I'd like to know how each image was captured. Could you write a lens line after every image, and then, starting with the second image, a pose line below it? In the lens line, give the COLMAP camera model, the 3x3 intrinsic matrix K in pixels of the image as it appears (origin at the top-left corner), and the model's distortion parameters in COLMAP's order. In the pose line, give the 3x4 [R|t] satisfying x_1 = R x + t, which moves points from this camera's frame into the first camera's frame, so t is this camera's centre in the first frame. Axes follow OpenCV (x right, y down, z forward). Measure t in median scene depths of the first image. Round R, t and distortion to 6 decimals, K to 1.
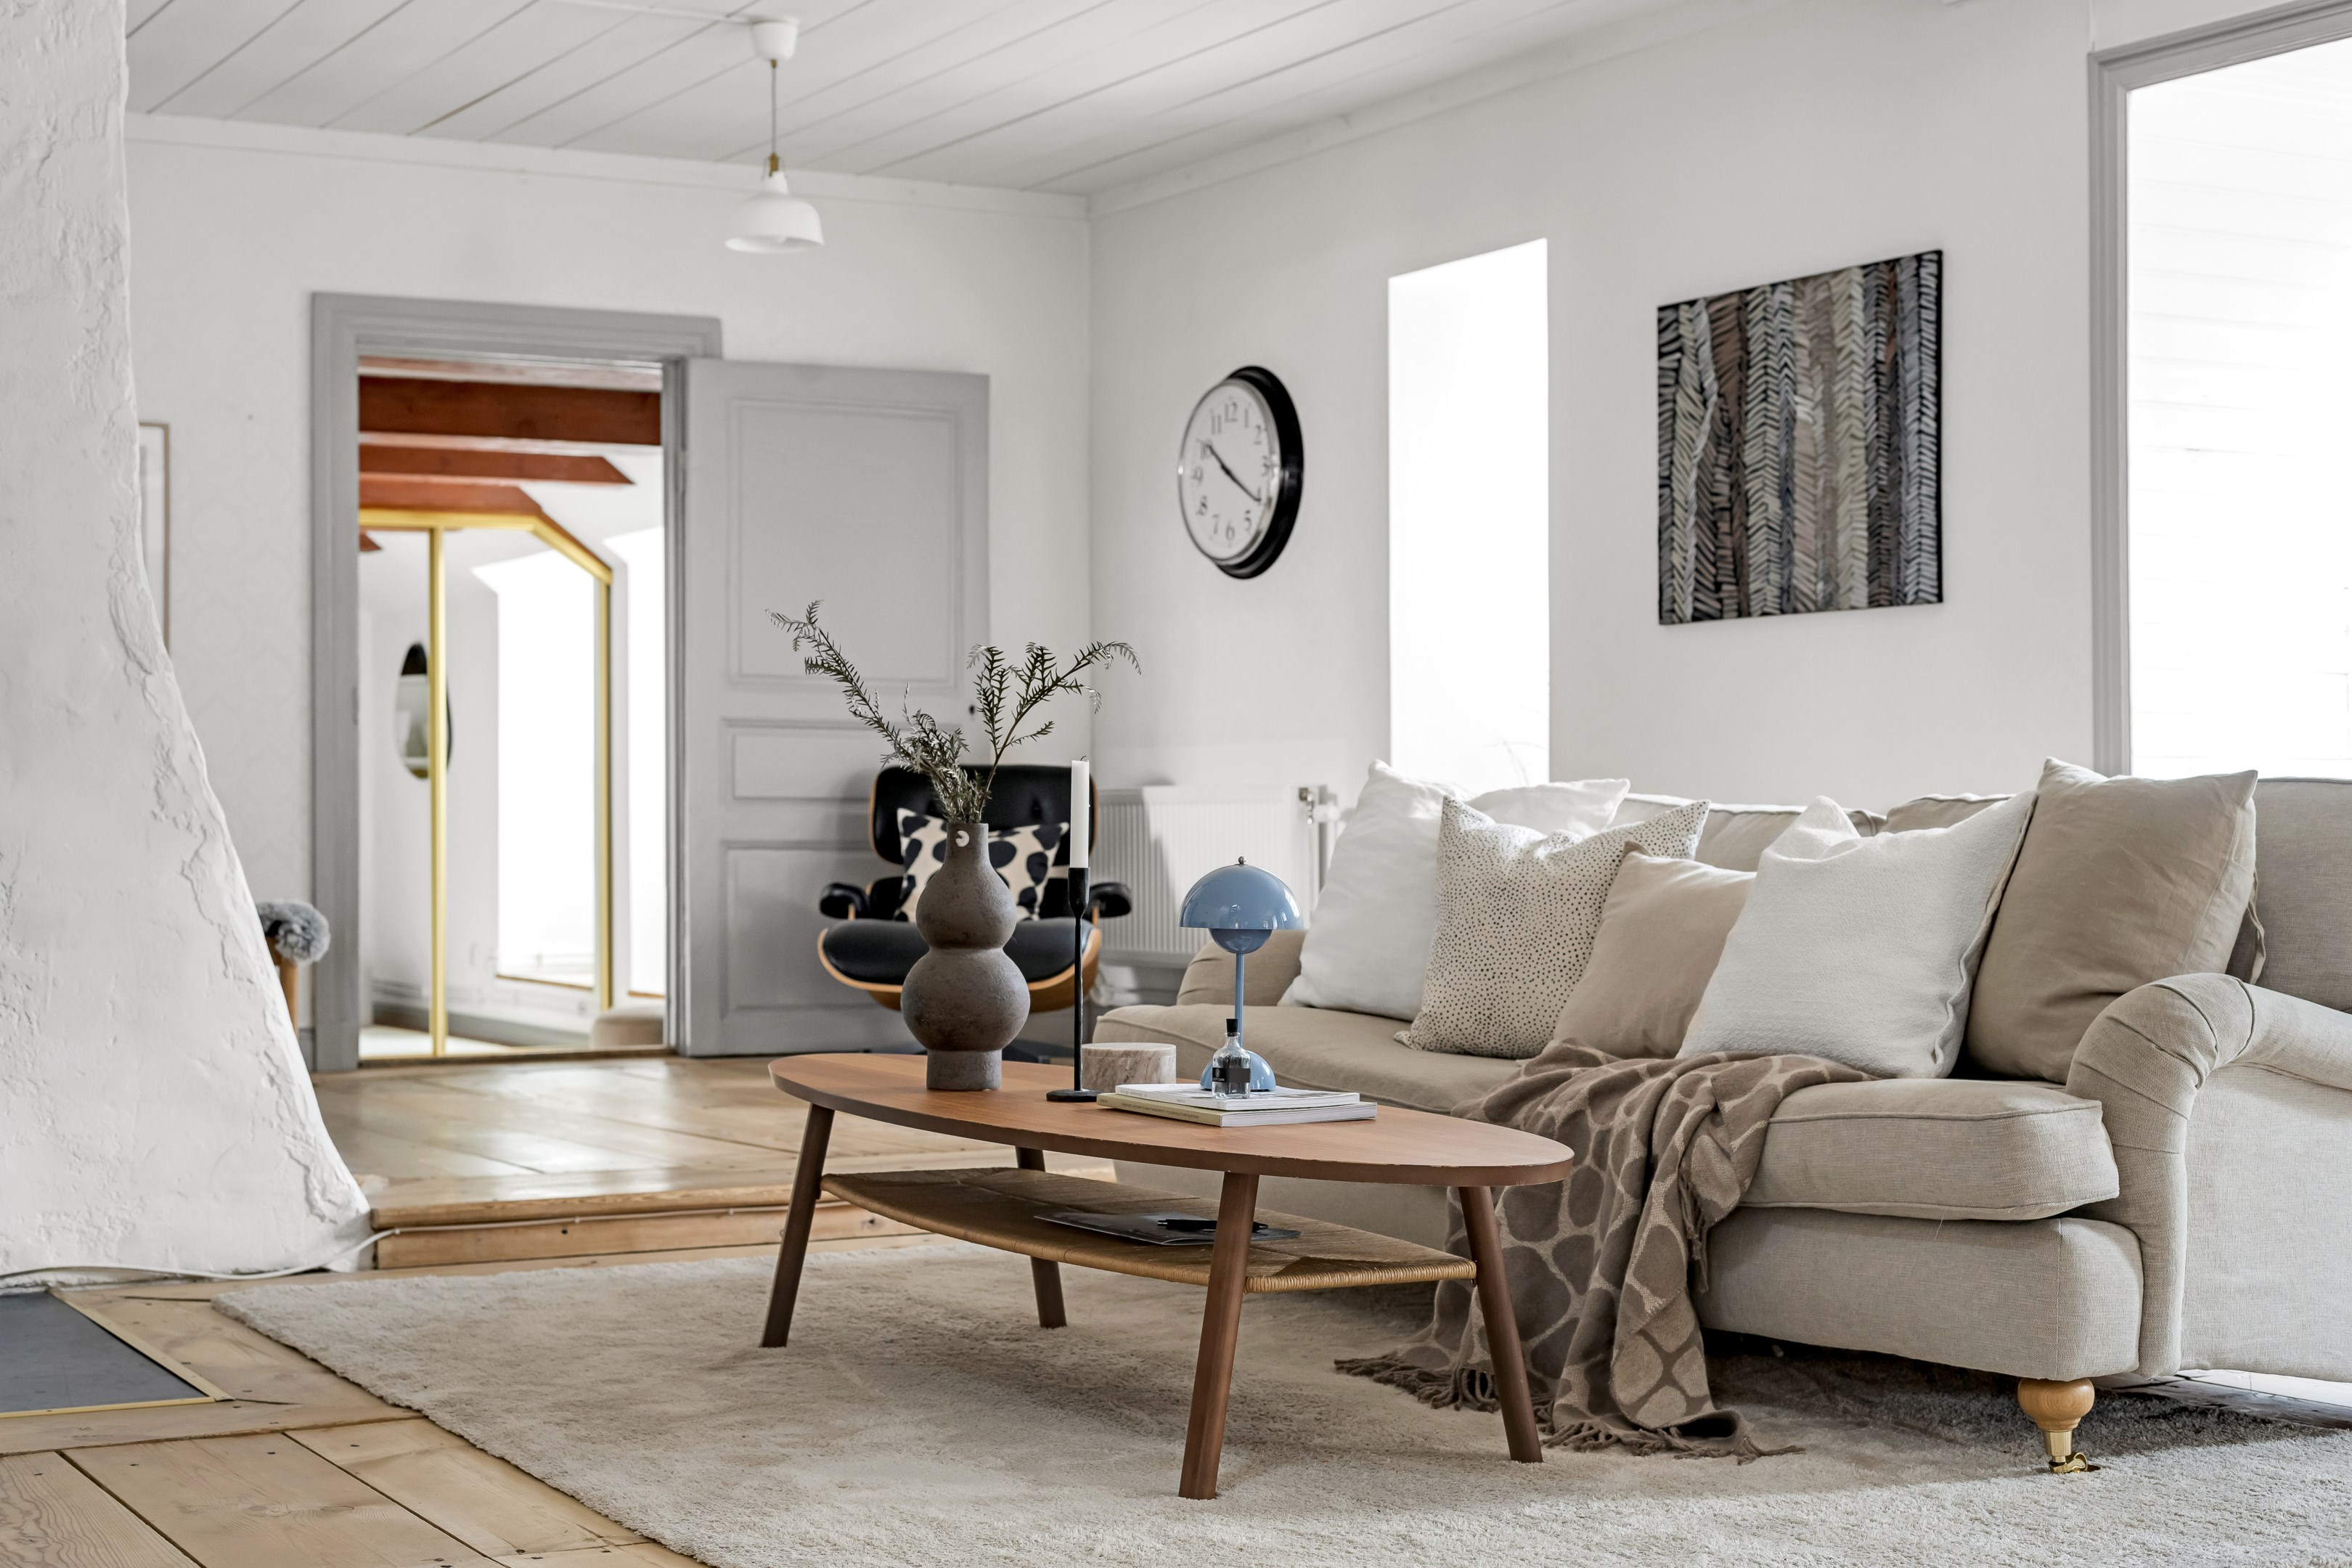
lens RADIAL K [[3433.6, 0, 1176.0], [0, 3433.6, 784.0], [0, 0, 1]] dist [0.006747, -0.029197]
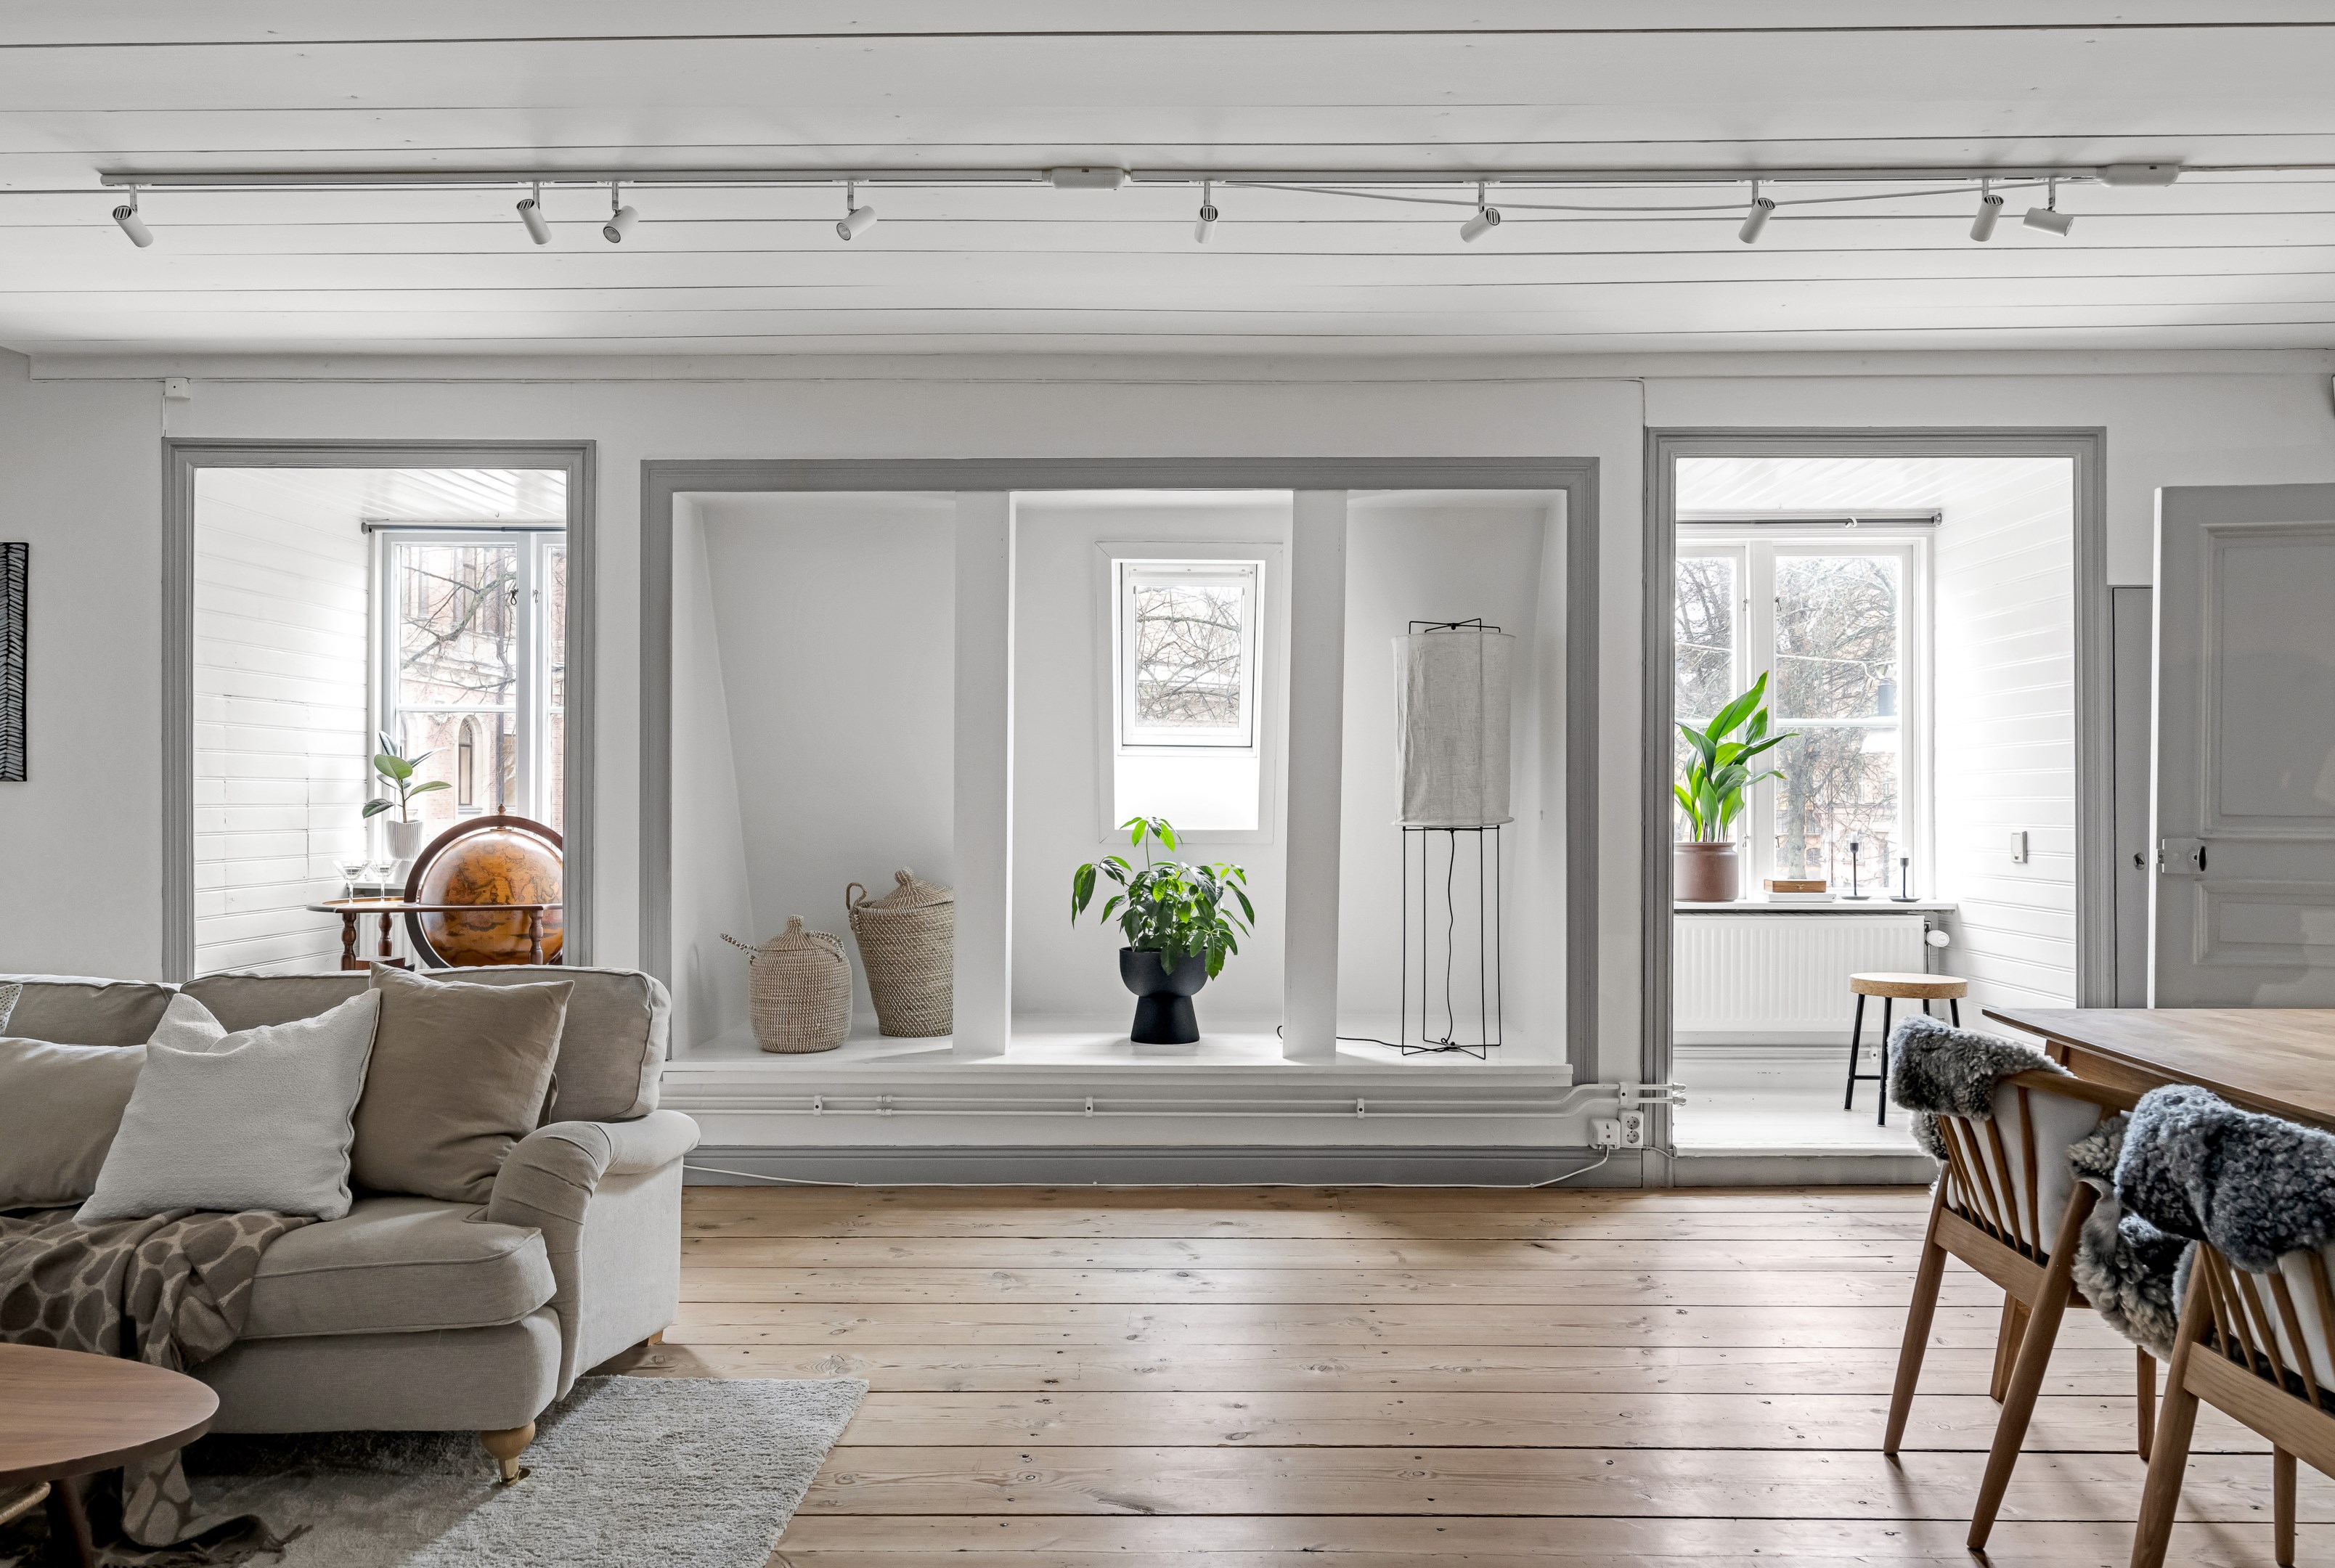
lens RADIAL K [[1546.9, 0, 1167.5], [0, 1546.9, 784.0], [0, 0, 1]] dist [-0.007034, -0.001872]
pose [[0.509837, 0.012918, 0.860174, -0.158014], [-0.019504, 0.999804, -0.003454, -0.094843], [-0.860050, -0.015016, 0.509989, 0.379644]]
